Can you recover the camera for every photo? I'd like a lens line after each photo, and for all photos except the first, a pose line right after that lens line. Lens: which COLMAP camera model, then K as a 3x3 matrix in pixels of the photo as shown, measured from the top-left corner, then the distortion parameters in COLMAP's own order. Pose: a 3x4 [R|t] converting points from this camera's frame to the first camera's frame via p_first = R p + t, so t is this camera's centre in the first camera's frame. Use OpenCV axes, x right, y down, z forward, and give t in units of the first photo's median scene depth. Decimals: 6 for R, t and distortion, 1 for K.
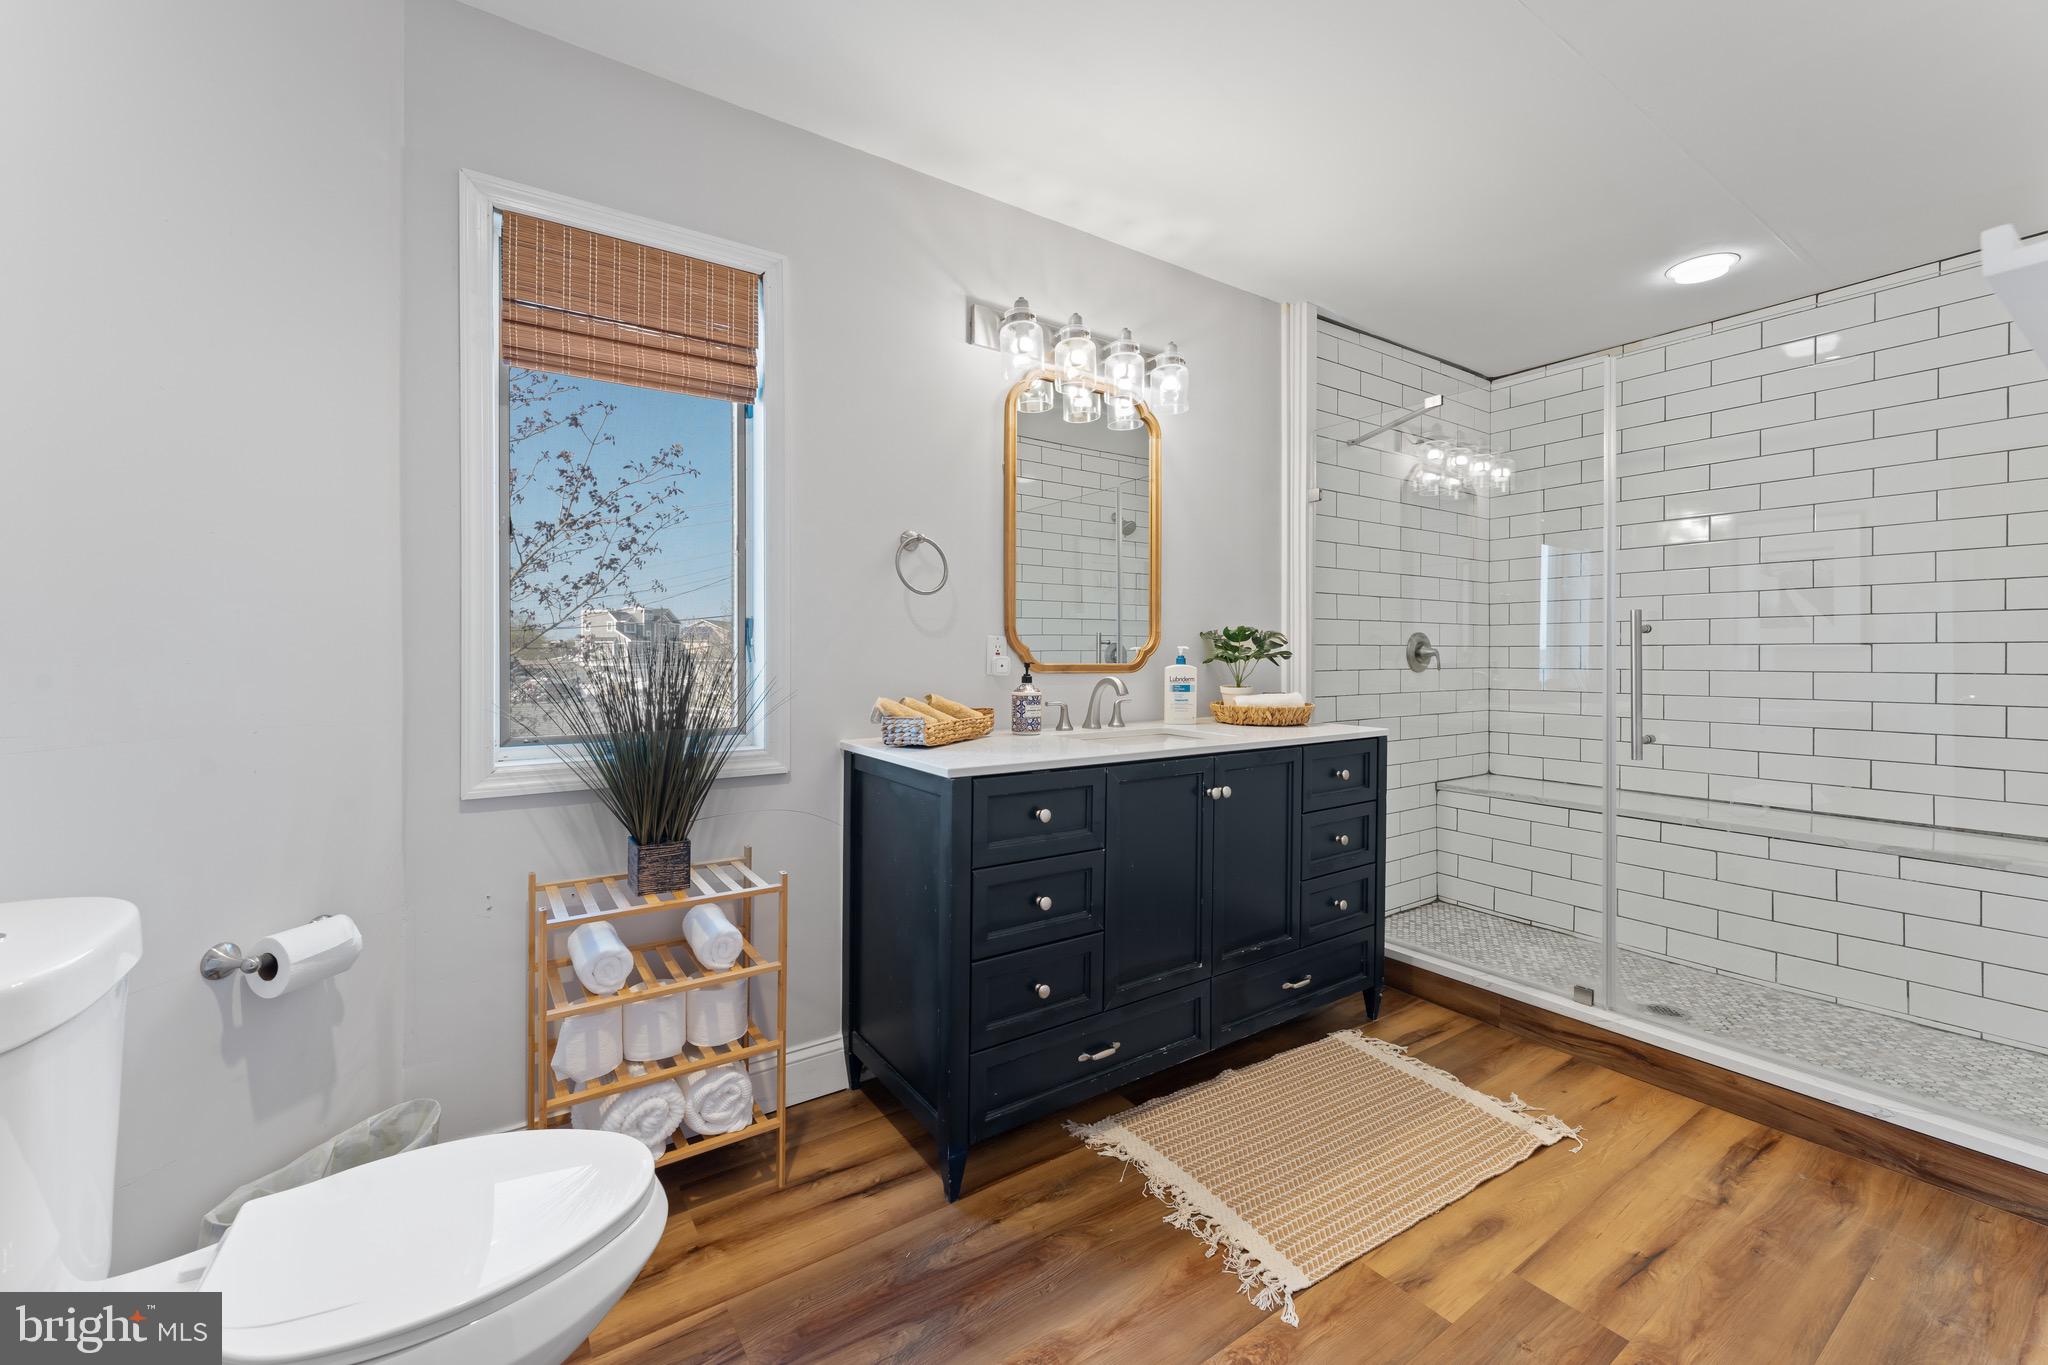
lens RADIAL K [[829.6, 0, 1018.0], [0, 829.6, 666.2], [0, 0, 1]] dist [0.007081, -0.001071]
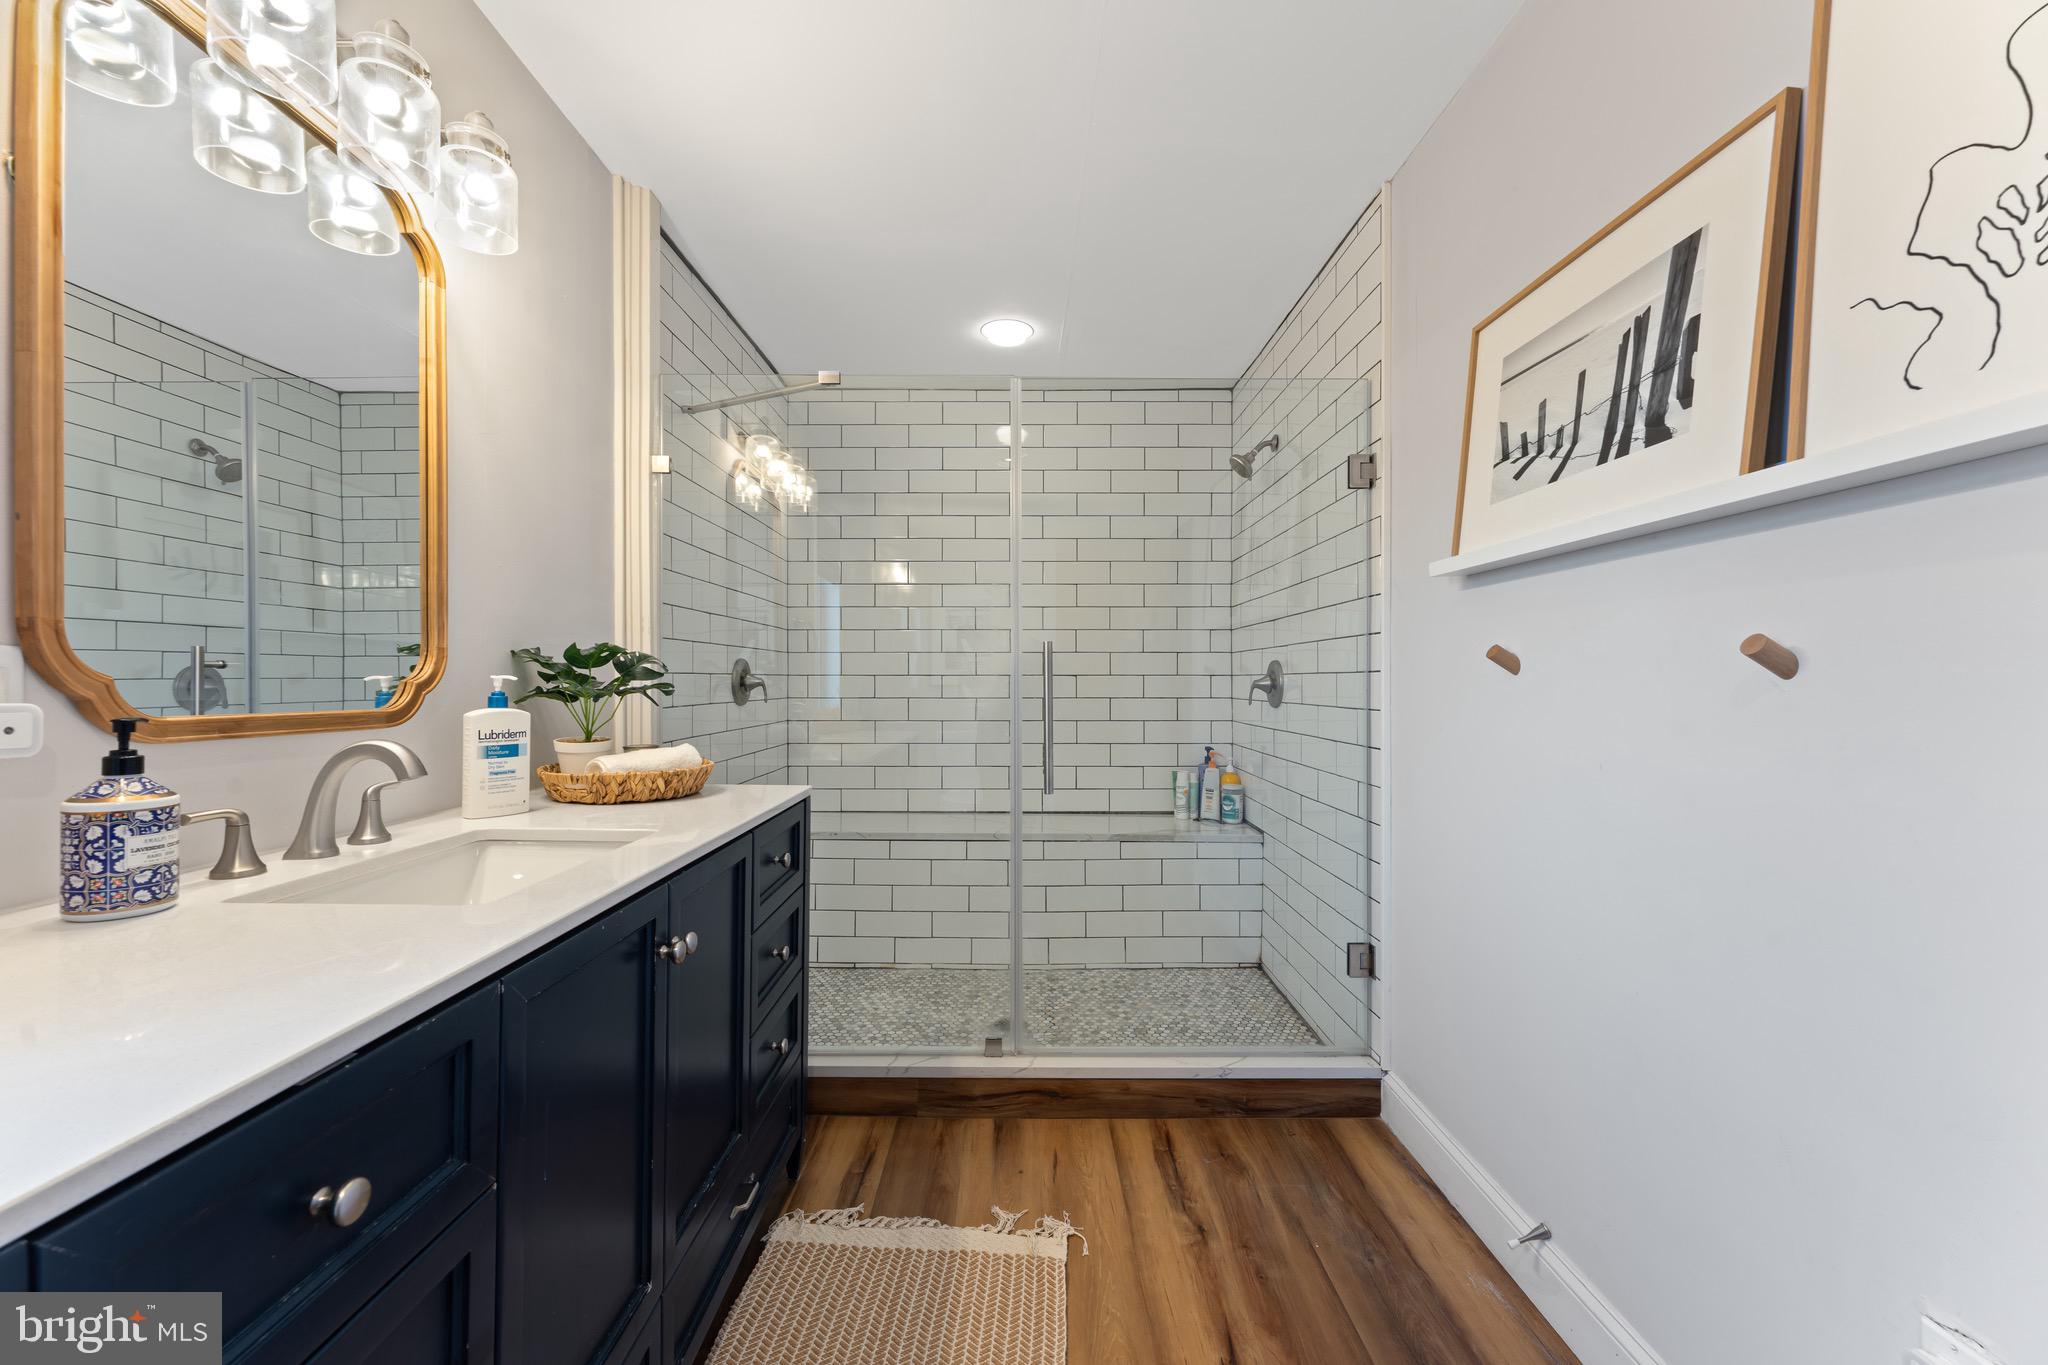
lens RADIAL K [[829.6, 0, 1056.5], [0, 829.6, 684.5], [0, 0, 1]] dist [0.007081, -0.001071]
pose [[0.564537, -0.005129, 0.825392, -0.053086], [0.012756, 0.999915, -0.002511, -0.011775], [-0.825309, 0.011947, 0.564555, 0.384984]]
